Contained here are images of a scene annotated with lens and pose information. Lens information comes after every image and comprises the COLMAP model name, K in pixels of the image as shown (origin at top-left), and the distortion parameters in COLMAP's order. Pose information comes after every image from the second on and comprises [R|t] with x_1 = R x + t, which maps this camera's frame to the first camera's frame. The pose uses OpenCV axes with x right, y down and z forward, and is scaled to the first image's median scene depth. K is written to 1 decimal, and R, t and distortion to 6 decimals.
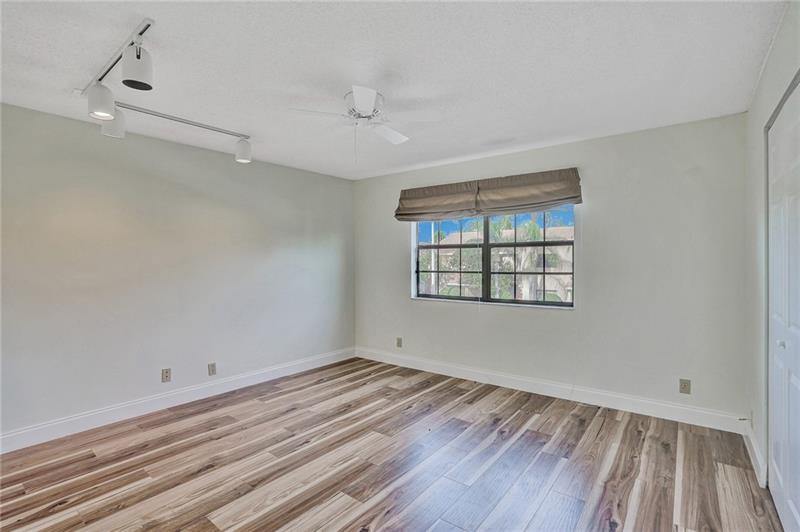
lens RADIAL K [[376.4, 0, 395.9], [0, 376.4, 262.5], [0, 0, 1]] dist [-0.079390, 0.039595]
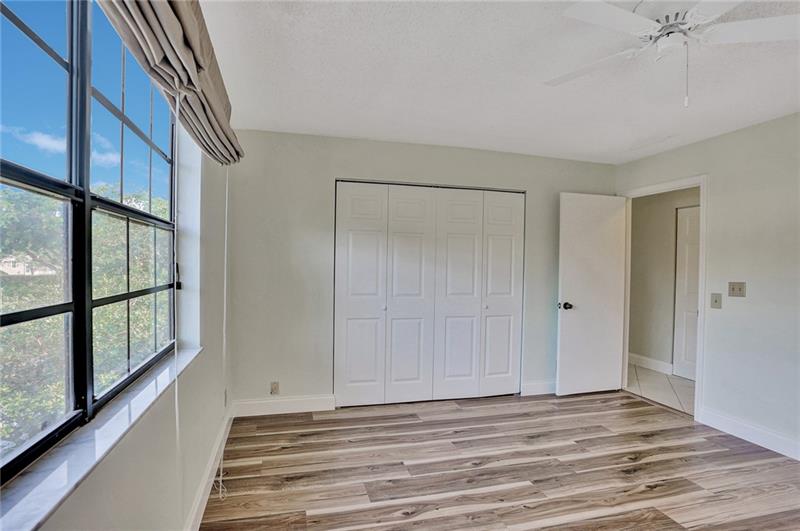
lens RADIAL K [[376.4, 0, 395.9], [0, 376.4, 262.0], [0, 0, 1]] dist [-0.079390, 0.039595]
pose [[-0.777527, -0.011986, 0.628736, -0.110567], [-0.002398, 0.999868, 0.016096, -0.008570], [-0.628845, 0.011007, -0.777453, 1.581387]]
